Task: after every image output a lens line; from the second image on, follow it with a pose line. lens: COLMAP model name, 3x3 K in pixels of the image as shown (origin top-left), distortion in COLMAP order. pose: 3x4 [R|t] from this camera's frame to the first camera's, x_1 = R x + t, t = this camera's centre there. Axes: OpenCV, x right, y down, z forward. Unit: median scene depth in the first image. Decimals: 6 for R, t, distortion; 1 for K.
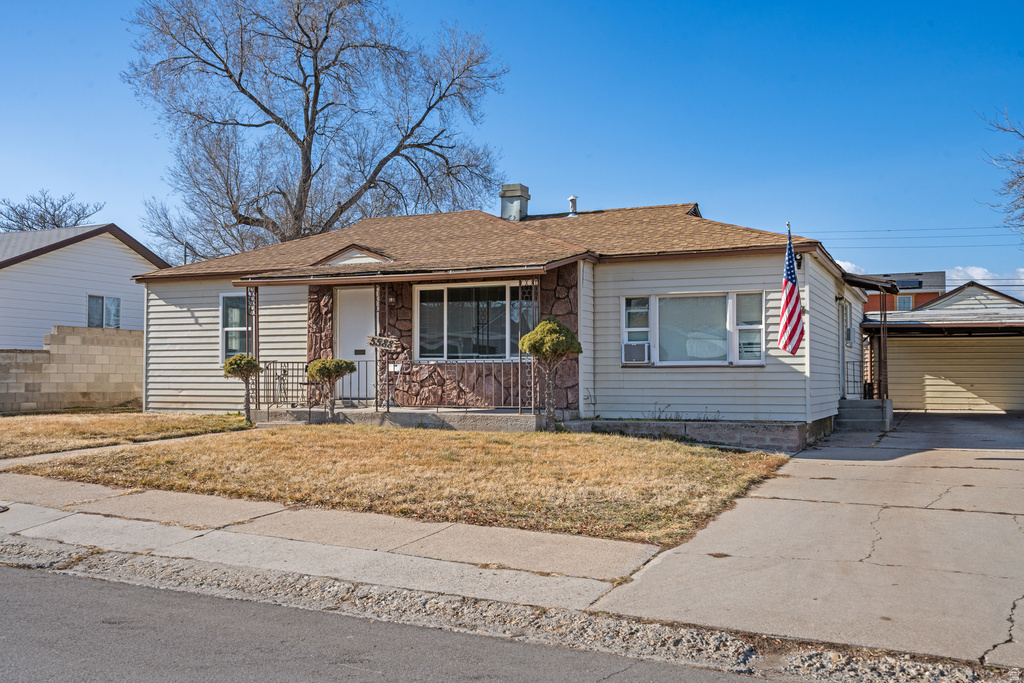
lens RADIAL K [[1008.1, 0, 512.0], [0, 1008.1, 341.5], [0, 0, 1]] dist [0.001814, -0.000553]
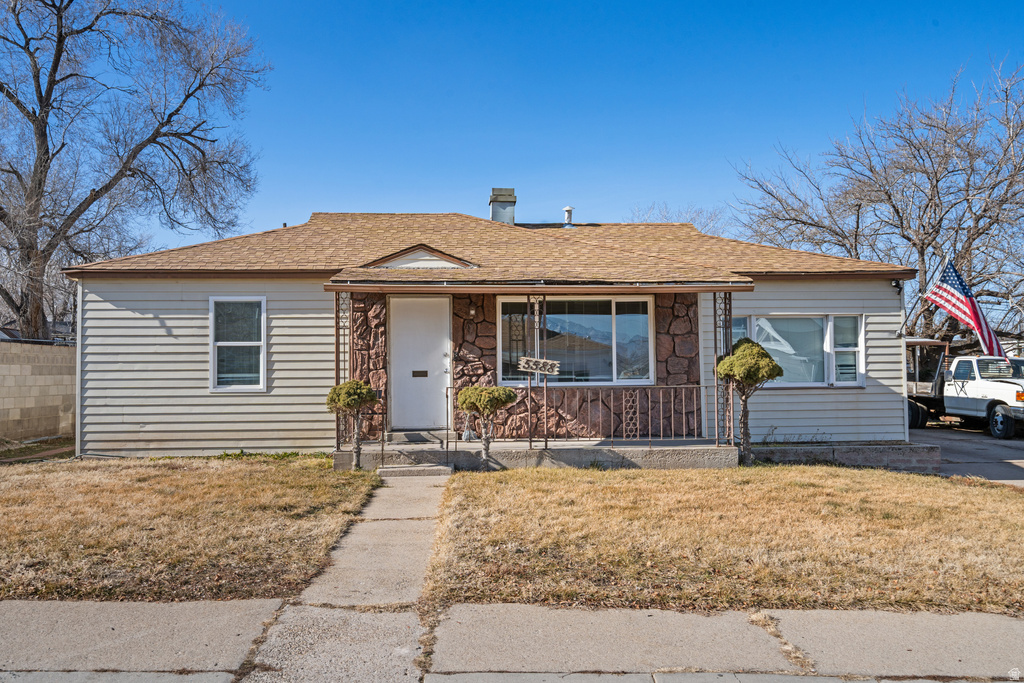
lens RADIAL K [[895.0, 0, 512.0], [0, 895.0, 341.5], [0, 0, 1]] dist [0.004839, -0.001118]
pose [[0.886296, 0.009860, 0.463014, -0.425239], [-0.008320, 0.999951, -0.005369, -0.012759], [-0.463044, 0.000906, 0.886335, 0.307333]]
